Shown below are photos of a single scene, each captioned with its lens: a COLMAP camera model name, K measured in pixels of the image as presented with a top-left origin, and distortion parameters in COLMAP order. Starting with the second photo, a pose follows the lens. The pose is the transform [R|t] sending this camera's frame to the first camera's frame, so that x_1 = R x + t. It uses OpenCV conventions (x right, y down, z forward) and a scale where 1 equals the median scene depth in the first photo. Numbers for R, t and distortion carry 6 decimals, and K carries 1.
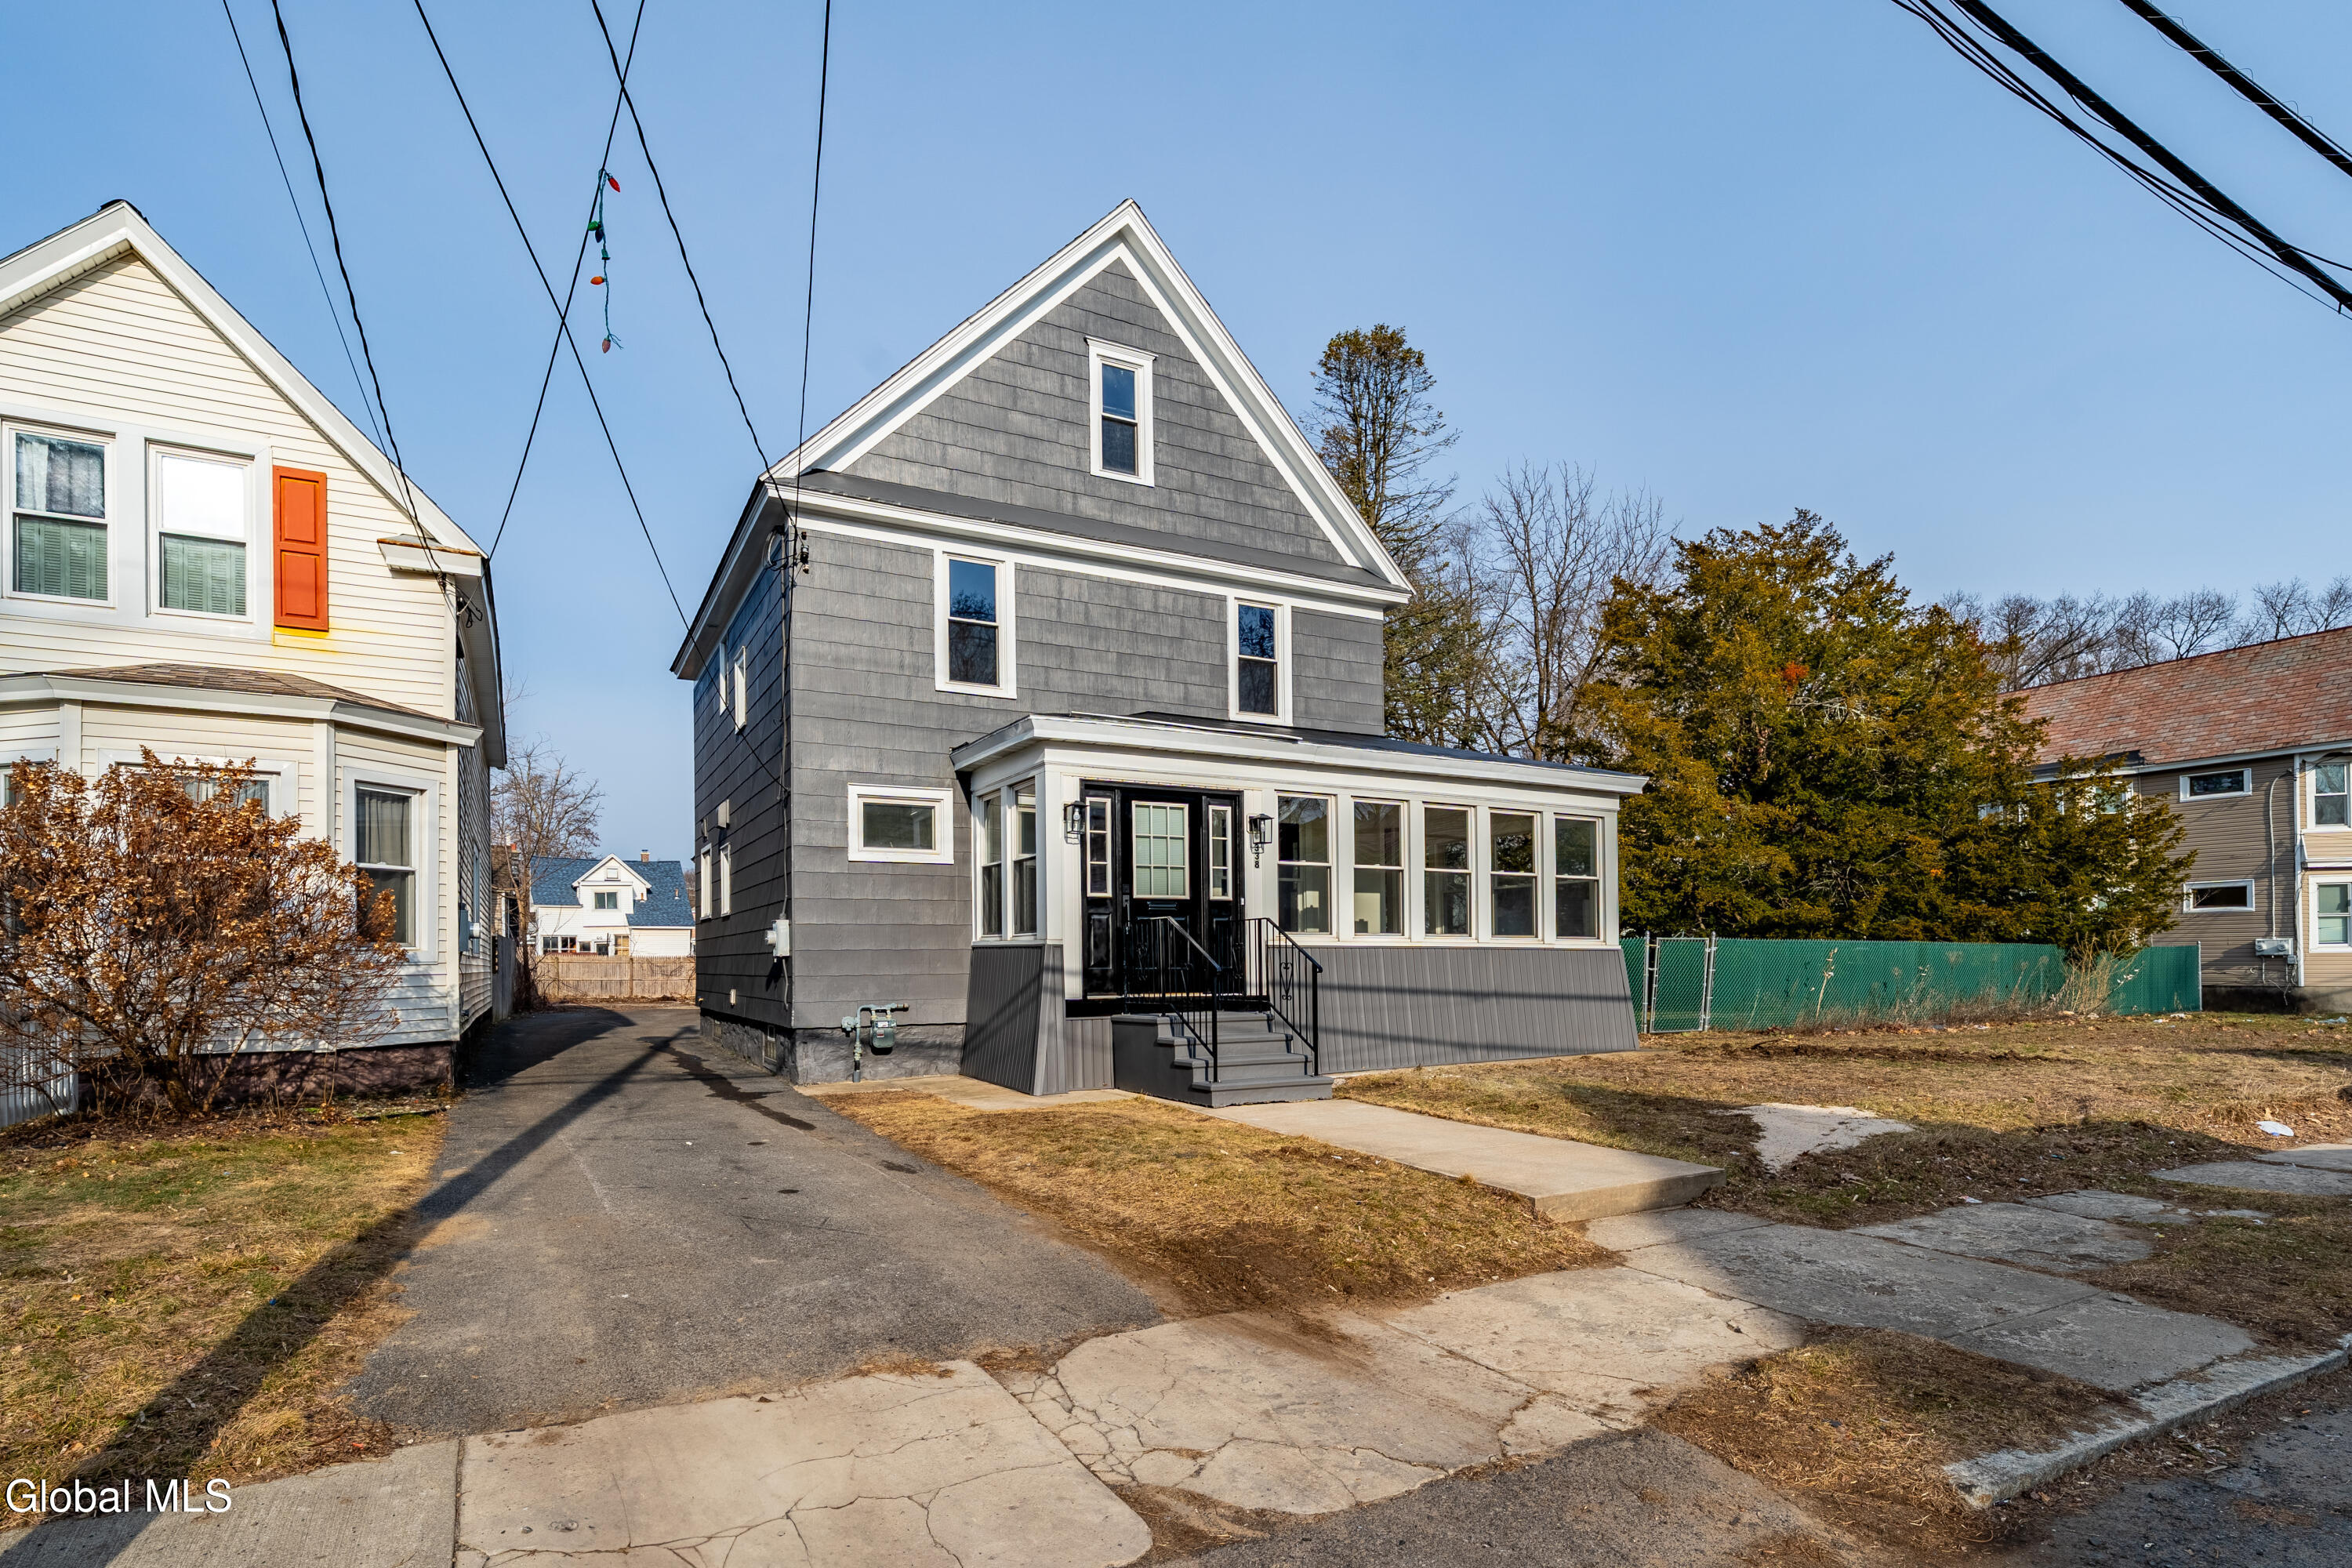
lens RADIAL K [[1026.1, 0, 1173.2], [0, 1026.1, 879.7], [0, 0, 1]] dist [0.001409, -0.000118]
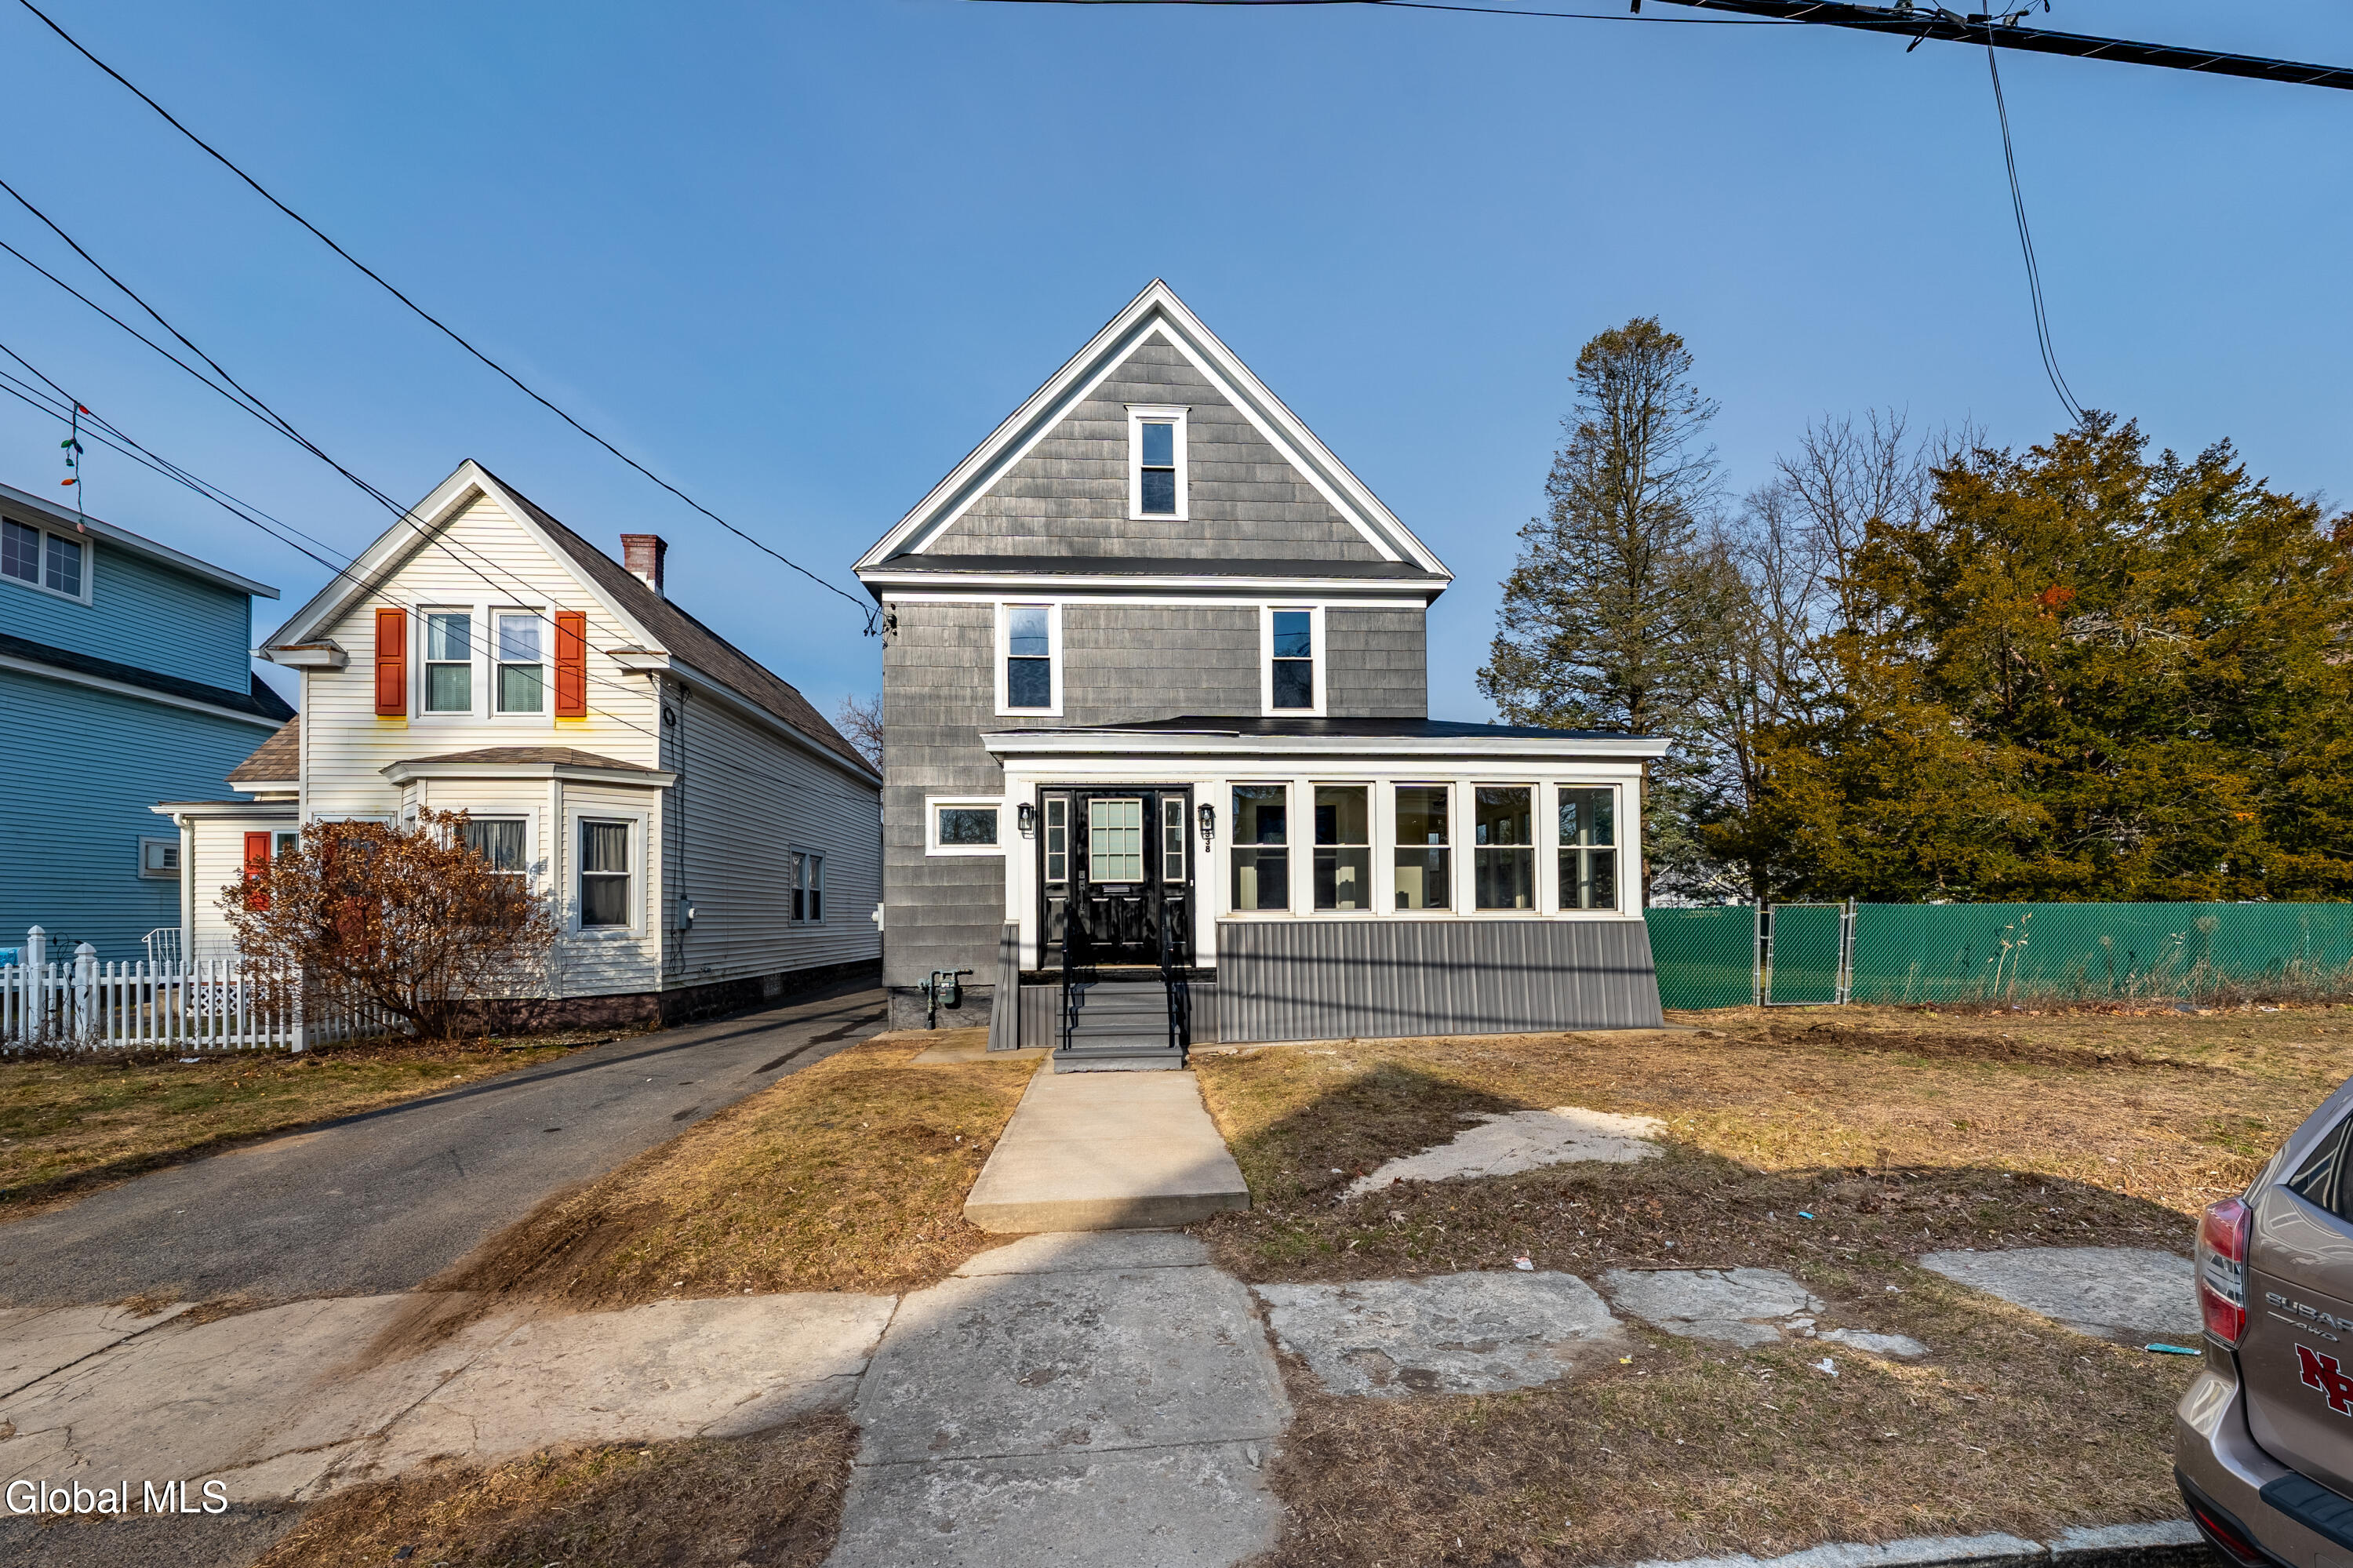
lens RADIAL K [[838.8, 0, 1110.0], [0, 838.8, 857.6], [0, 0, 1]] dist [-0.002171, -0.000206]
pose [[0.935020, -0.032537, -0.353100, 0.313051], [0.033504, 0.999433, -0.003374, -0.006132], [0.353009, -0.008676, 0.935580, 0.121133]]
